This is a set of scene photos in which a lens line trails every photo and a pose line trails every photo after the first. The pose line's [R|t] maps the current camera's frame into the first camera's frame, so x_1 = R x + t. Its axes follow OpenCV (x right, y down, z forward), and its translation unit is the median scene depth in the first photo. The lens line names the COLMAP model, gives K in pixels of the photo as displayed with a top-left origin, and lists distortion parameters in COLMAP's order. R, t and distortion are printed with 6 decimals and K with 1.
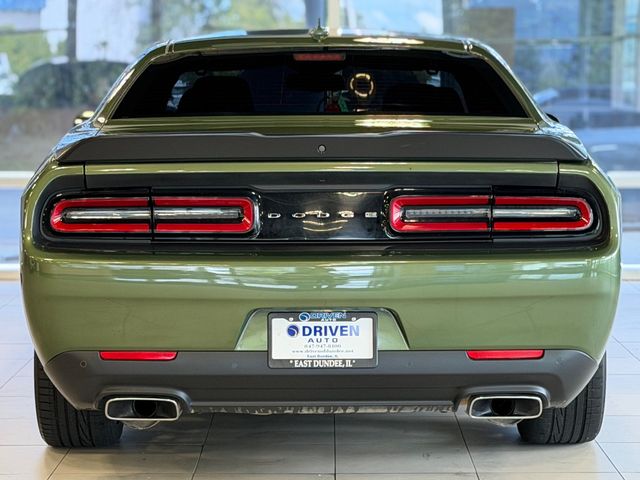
lens RADIAL K [[1691.7, 0, 320.0], [0, 1691.7, 240.0], [0, 0, 1]] dist [0.051956, -0.205894]
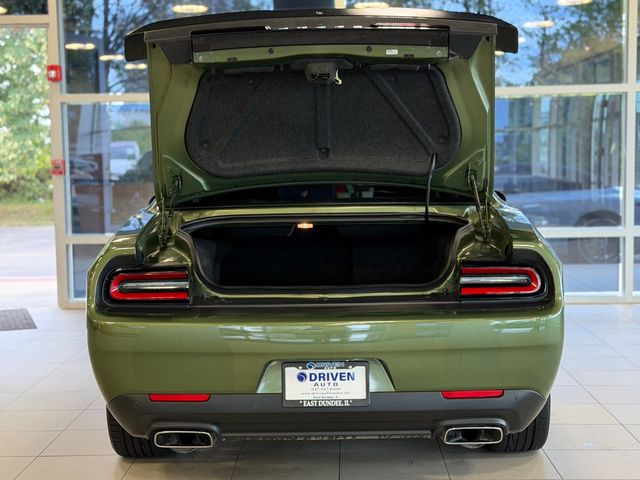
lens RADIAL K [[1080.5, 0, 320.0], [0, 1080.5, 240.0], [0, 0, 1]] dist [0.206264, 0.060934]
pose [[0.999744, -0.013250, -0.018322, 0.013190], [0.012937, 0.999770, -0.017080, -0.033436], [0.018544, 0.016839, 0.999686, 0.190465]]
